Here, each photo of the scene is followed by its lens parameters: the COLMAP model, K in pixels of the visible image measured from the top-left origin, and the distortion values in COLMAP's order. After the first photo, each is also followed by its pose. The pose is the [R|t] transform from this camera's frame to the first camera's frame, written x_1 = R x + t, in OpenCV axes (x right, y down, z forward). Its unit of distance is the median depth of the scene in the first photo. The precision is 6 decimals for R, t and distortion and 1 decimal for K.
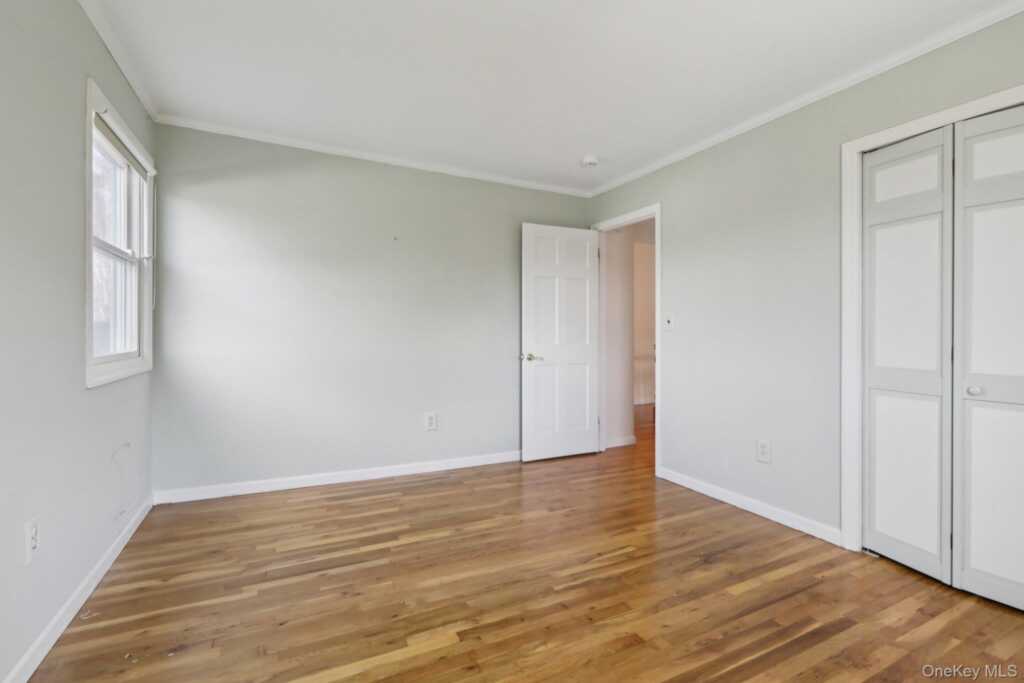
lens RADIAL K [[464.7, 0, 514.2], [0, 464.7, 335.6], [0, 0, 1]] dist [-0.000972, -0.000092]
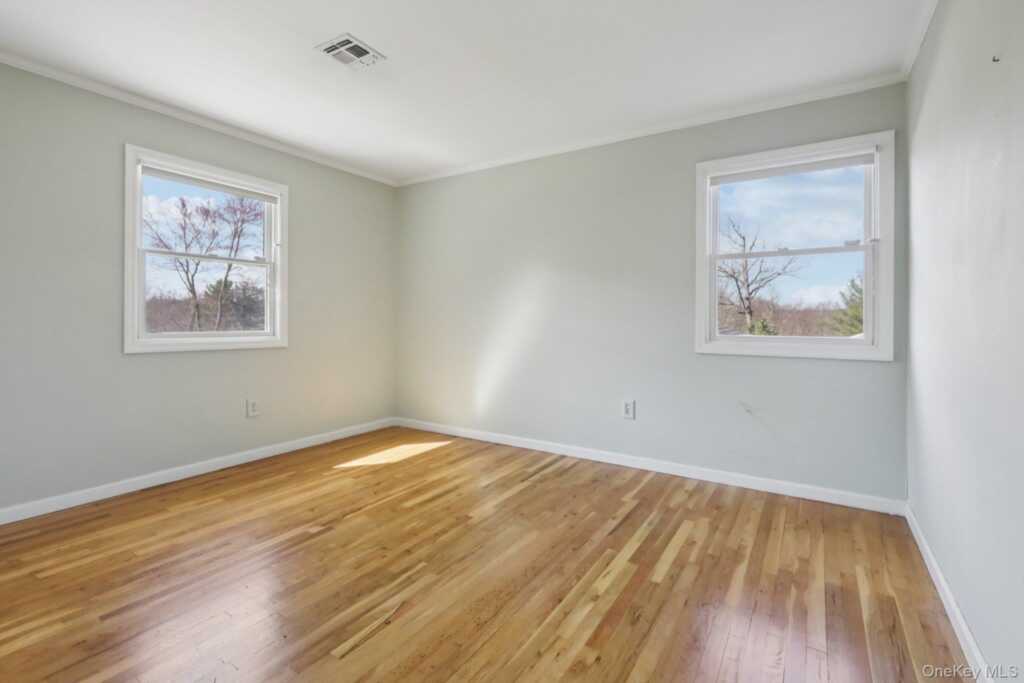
lens RADIAL K [[465.1, 0, 509.2], [0, 465.1, 315.7], [0, 0, 1]] dist [-0.000106, 0.000097]
pose [[-0.864172, -0.010946, -0.503078, 0.418526], [-0.013740, 0.999904, 0.001847, -0.005280], [0.503010, 0.008508, -0.864239, 1.849959]]
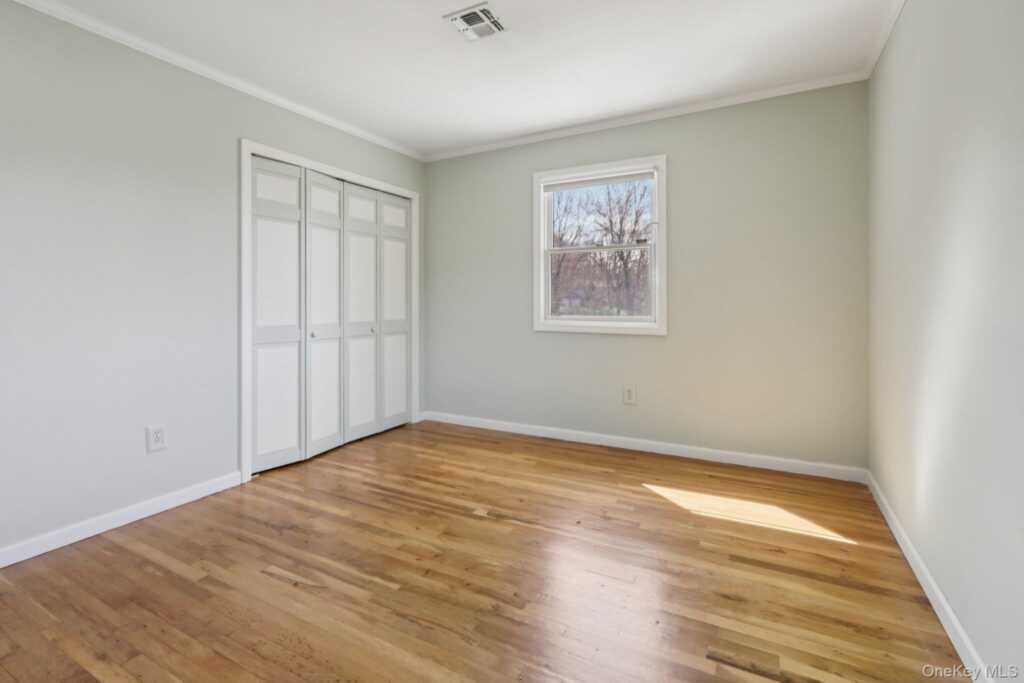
lens RADIAL K [[469.5, 0, 510.4], [0, 469.5, 298.8], [0, 0, 1]] dist [-0.001207, -0.000135]
pose [[-0.571292, 0.006020, 0.820725, -0.719919], [0.010390, 0.999946, -0.000102, -0.000866], [-0.820681, 0.008469, -0.571324, 1.245363]]
